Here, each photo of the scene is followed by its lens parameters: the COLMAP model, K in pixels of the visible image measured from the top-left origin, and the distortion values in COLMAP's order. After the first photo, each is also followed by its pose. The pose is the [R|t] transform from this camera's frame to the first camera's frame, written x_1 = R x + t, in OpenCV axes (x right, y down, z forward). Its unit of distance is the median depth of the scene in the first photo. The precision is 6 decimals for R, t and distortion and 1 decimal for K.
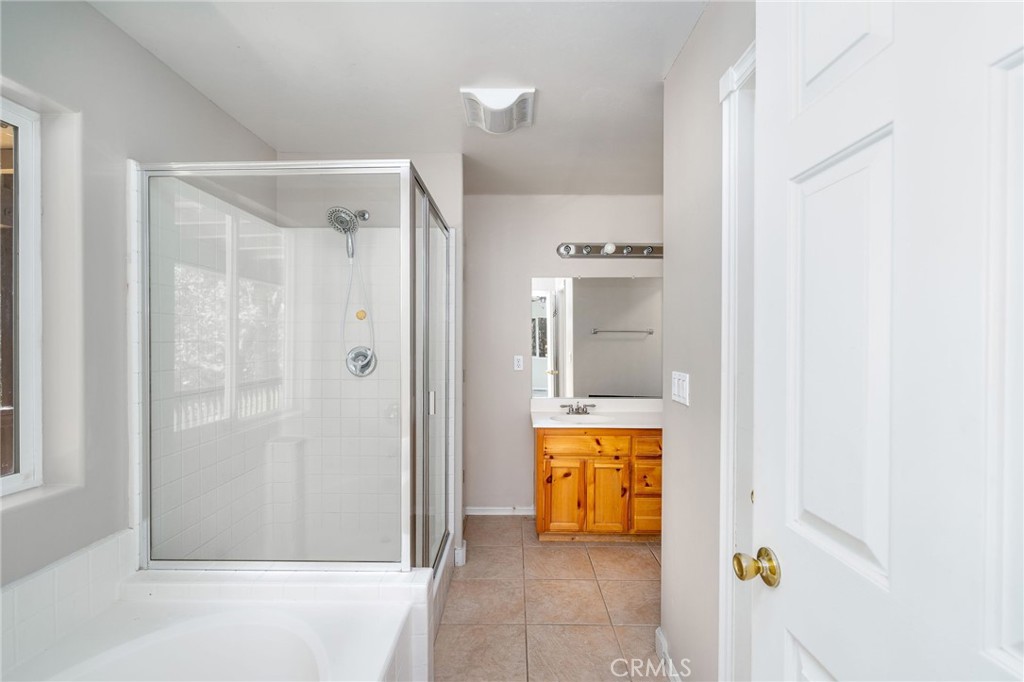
lens RADIAL K [[465.4, 0, 509.1], [0, 465.4, 340.7], [0, 0, 1]] dist [0.000005, 0.000000]
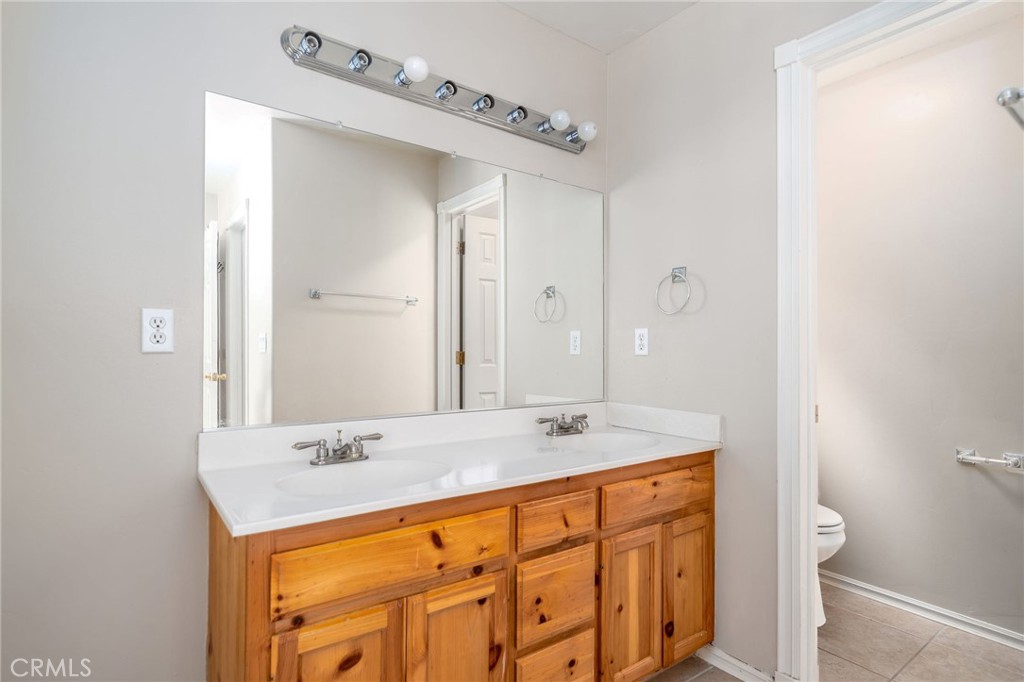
lens RADIAL K [[527.2, 0, 508.1], [0, 527.2, 340.1], [0, 0, 1]] dist [0.001400, 0.000173]
pose [[0.793547, 0.012030, 0.608390, -0.012332], [-0.001027, 0.999830, -0.018431, 0.072407], [-0.608508, 0.014001, 0.793424, 0.642377]]
